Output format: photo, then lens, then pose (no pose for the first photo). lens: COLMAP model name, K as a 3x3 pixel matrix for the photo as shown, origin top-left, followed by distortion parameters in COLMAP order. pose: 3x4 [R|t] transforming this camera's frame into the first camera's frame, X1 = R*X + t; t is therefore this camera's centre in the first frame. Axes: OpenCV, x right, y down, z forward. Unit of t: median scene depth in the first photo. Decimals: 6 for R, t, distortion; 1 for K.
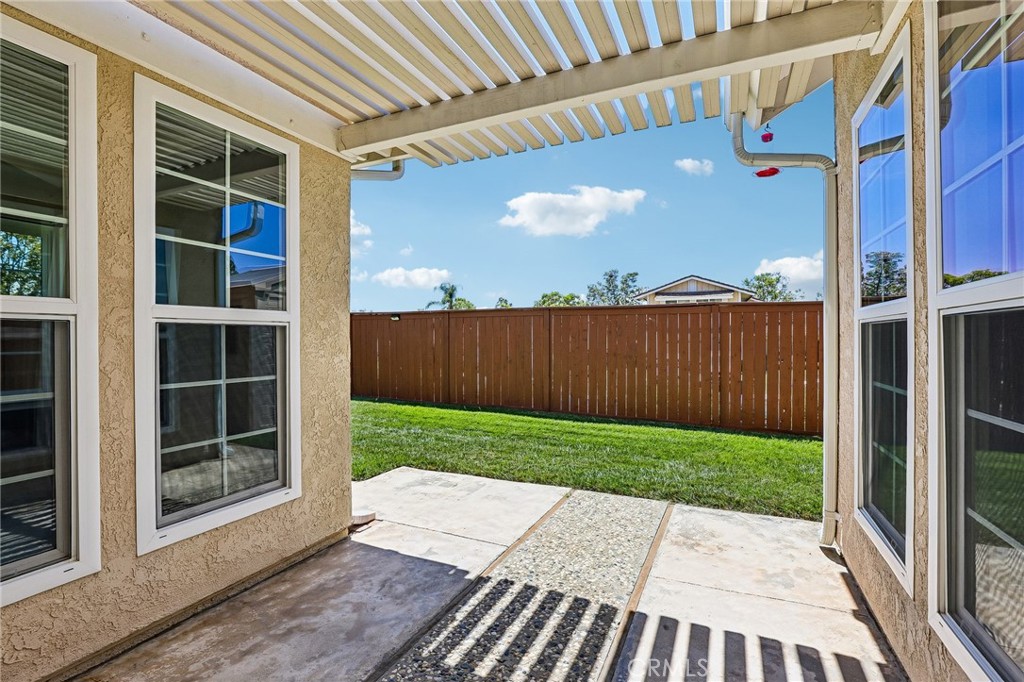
lens RADIAL K [[477.6, 0, 512.0], [0, 477.6, 341.0], [0, 0, 1]] dist [-0.016651, 0.000524]
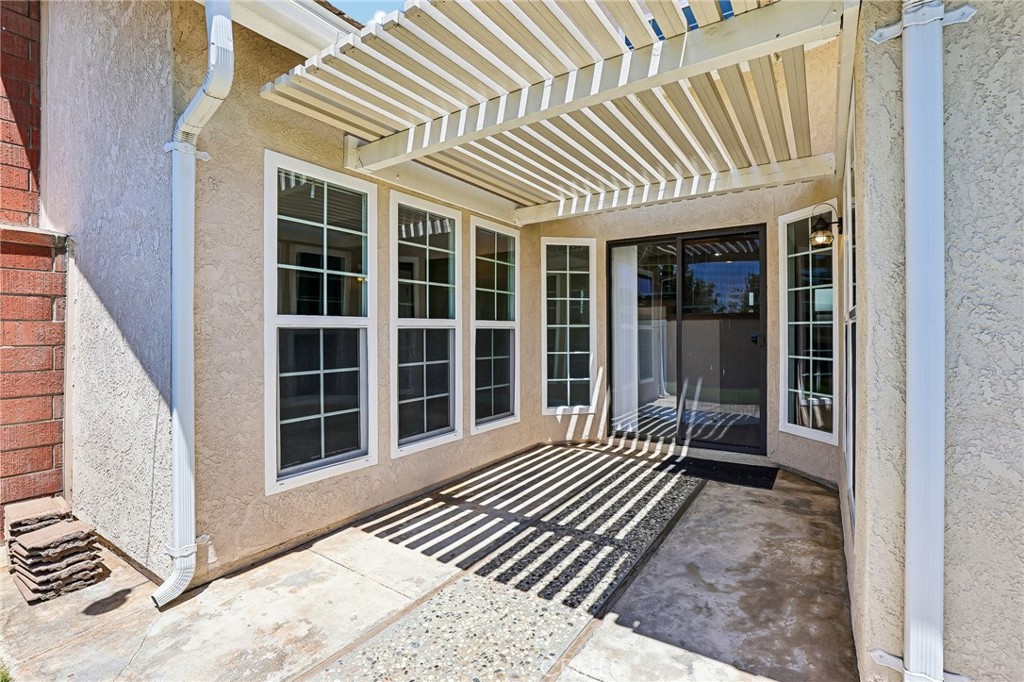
lens RADIAL K [[472.2, 0, 509.1], [0, 472.2, 329.2], [0, 0, 1]] dist [-0.016898, -0.000021]
pose [[-0.986836, 0.007350, 0.161556, -0.048308], [0.008409, 0.999947, 0.005869, -0.035309], [-0.161505, 0.007150, -0.986846, 2.121817]]
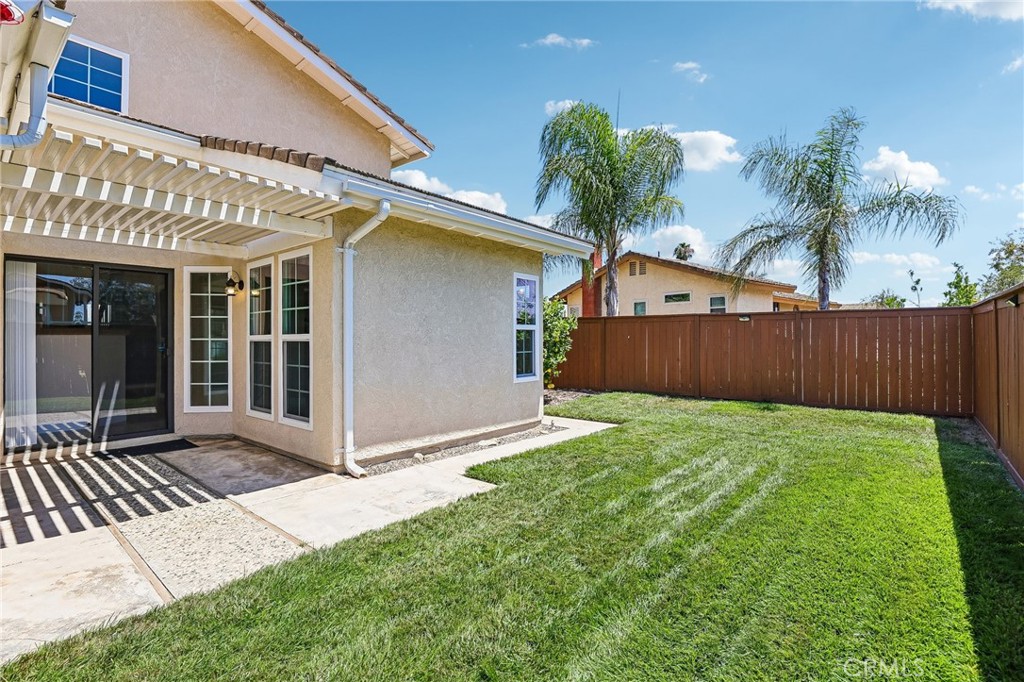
lens RADIAL K [[477.6, 0, 512.0], [0, 477.6, 341.0], [0, 0, 1]] dist [-0.016651, 0.000524]
pose [[-0.263086, 0.008974, -0.964731, 1.401906], [-0.004644, 0.999933, 0.010568, -0.068797], [0.964761, 0.007261, -0.263027, 2.695077]]
